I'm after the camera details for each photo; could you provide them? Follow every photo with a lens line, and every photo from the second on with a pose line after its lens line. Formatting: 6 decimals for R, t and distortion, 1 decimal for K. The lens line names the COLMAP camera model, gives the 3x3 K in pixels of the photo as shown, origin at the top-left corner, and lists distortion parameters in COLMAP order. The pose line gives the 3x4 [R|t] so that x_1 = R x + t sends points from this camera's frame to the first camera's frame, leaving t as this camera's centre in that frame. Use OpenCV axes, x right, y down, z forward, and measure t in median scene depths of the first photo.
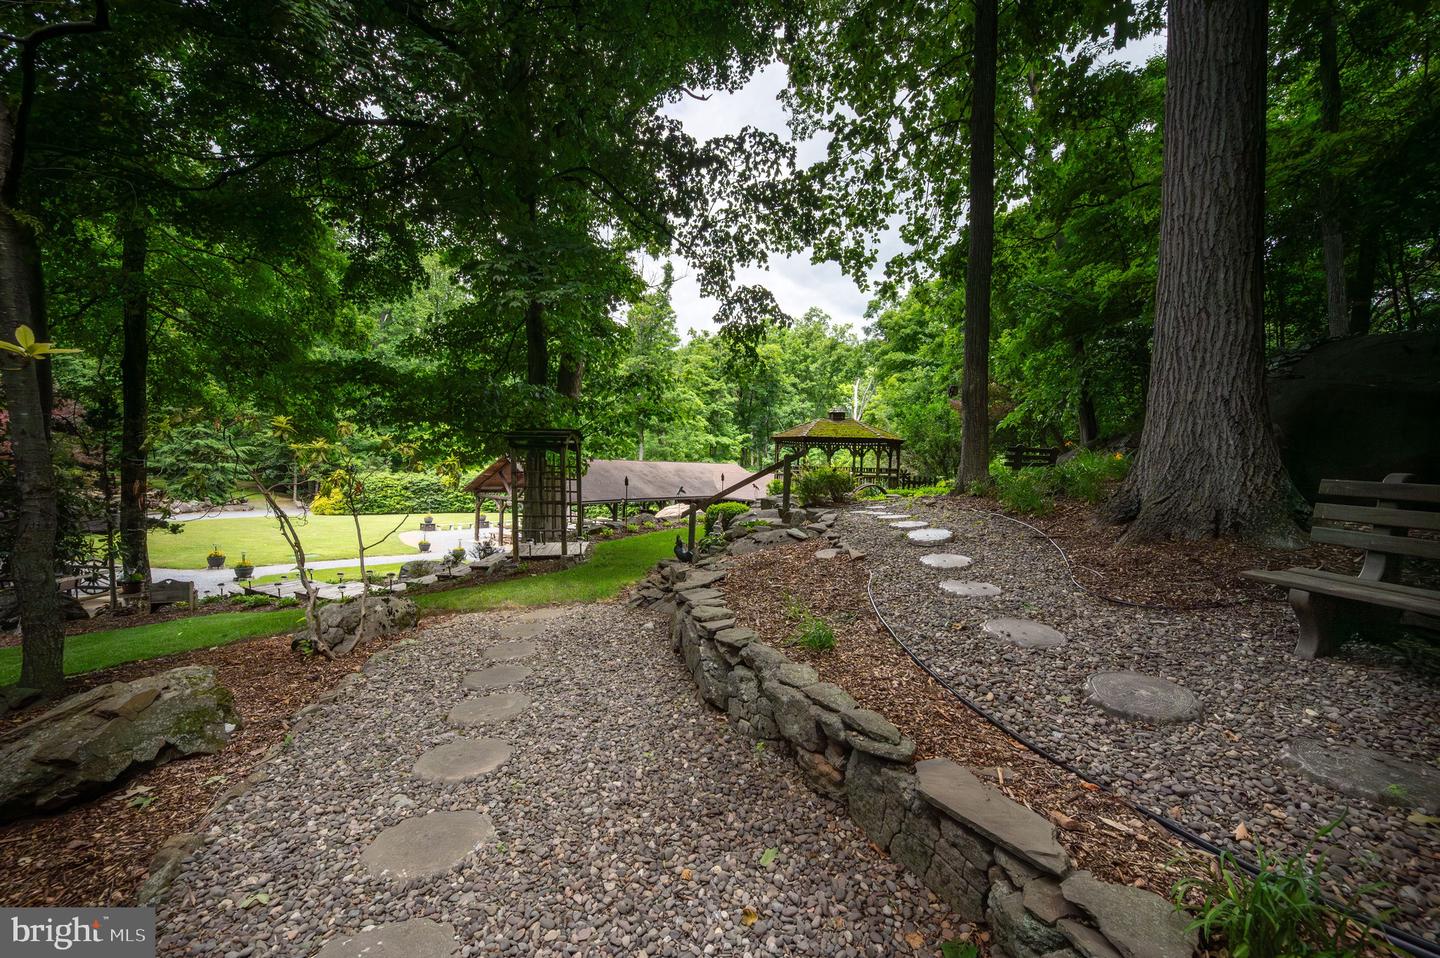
lens RADIAL K [[582.3, 0, 723.9], [0, 582.3, 485.5], [0, 0, 1]] dist [-0.001173, 0.000186]
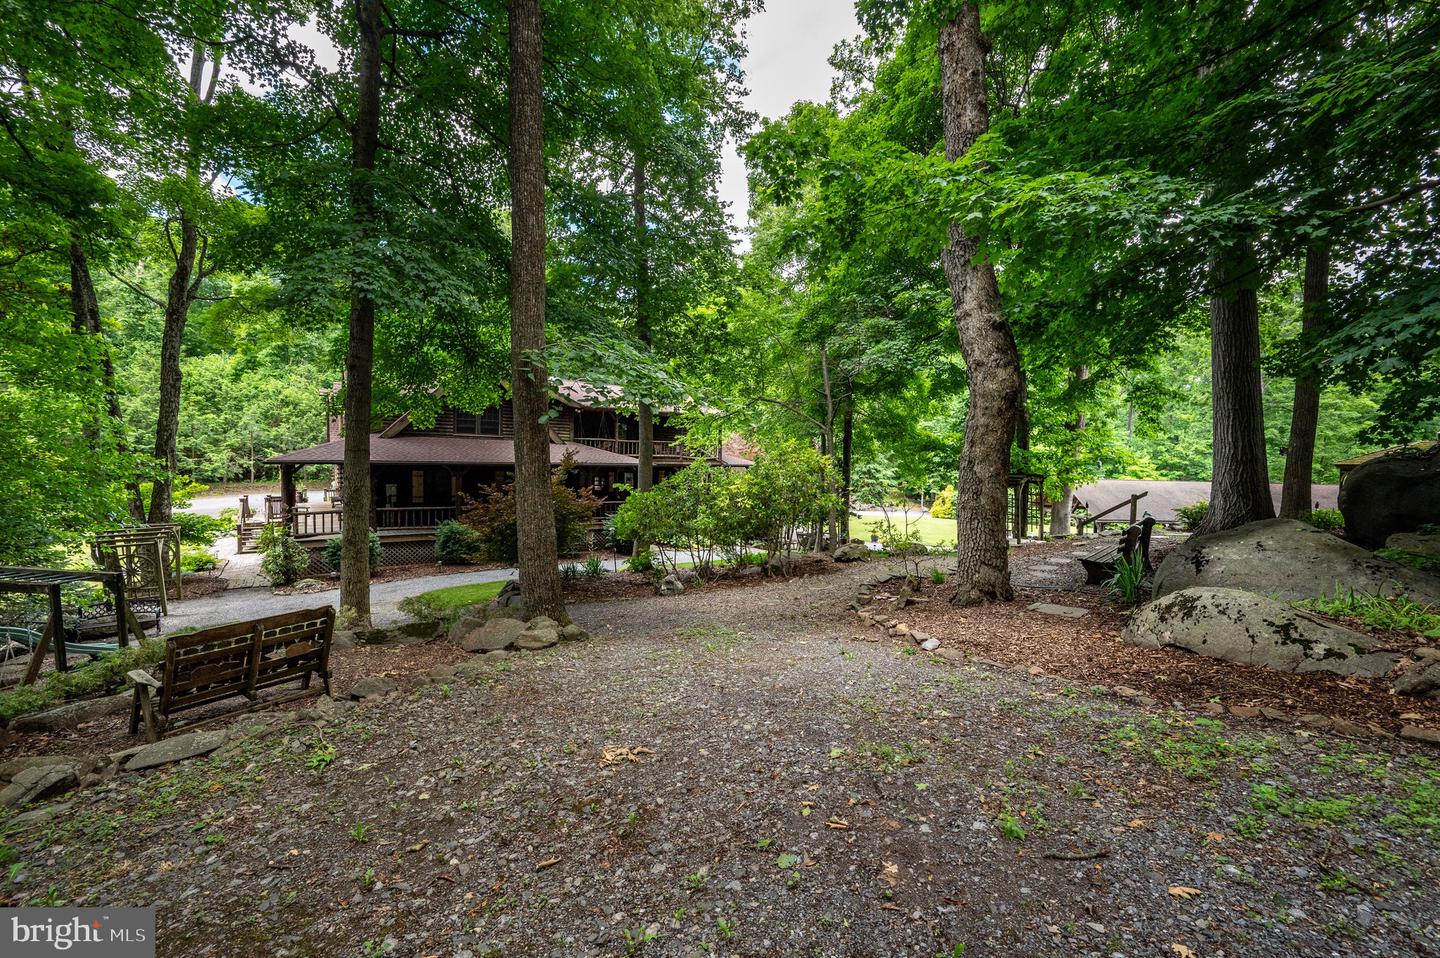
lens RADIAL K [[582.3, 0, 723.9], [0, 582.3, 485.5], [0, 0, 1]] dist [-0.001173, 0.000186]
pose [[0.556436, -0.000209, -0.830890, 0.284935], [-0.020135, 0.999703, -0.013736, 0.008391], [0.830646, 0.024373, 0.556267, -0.312963]]
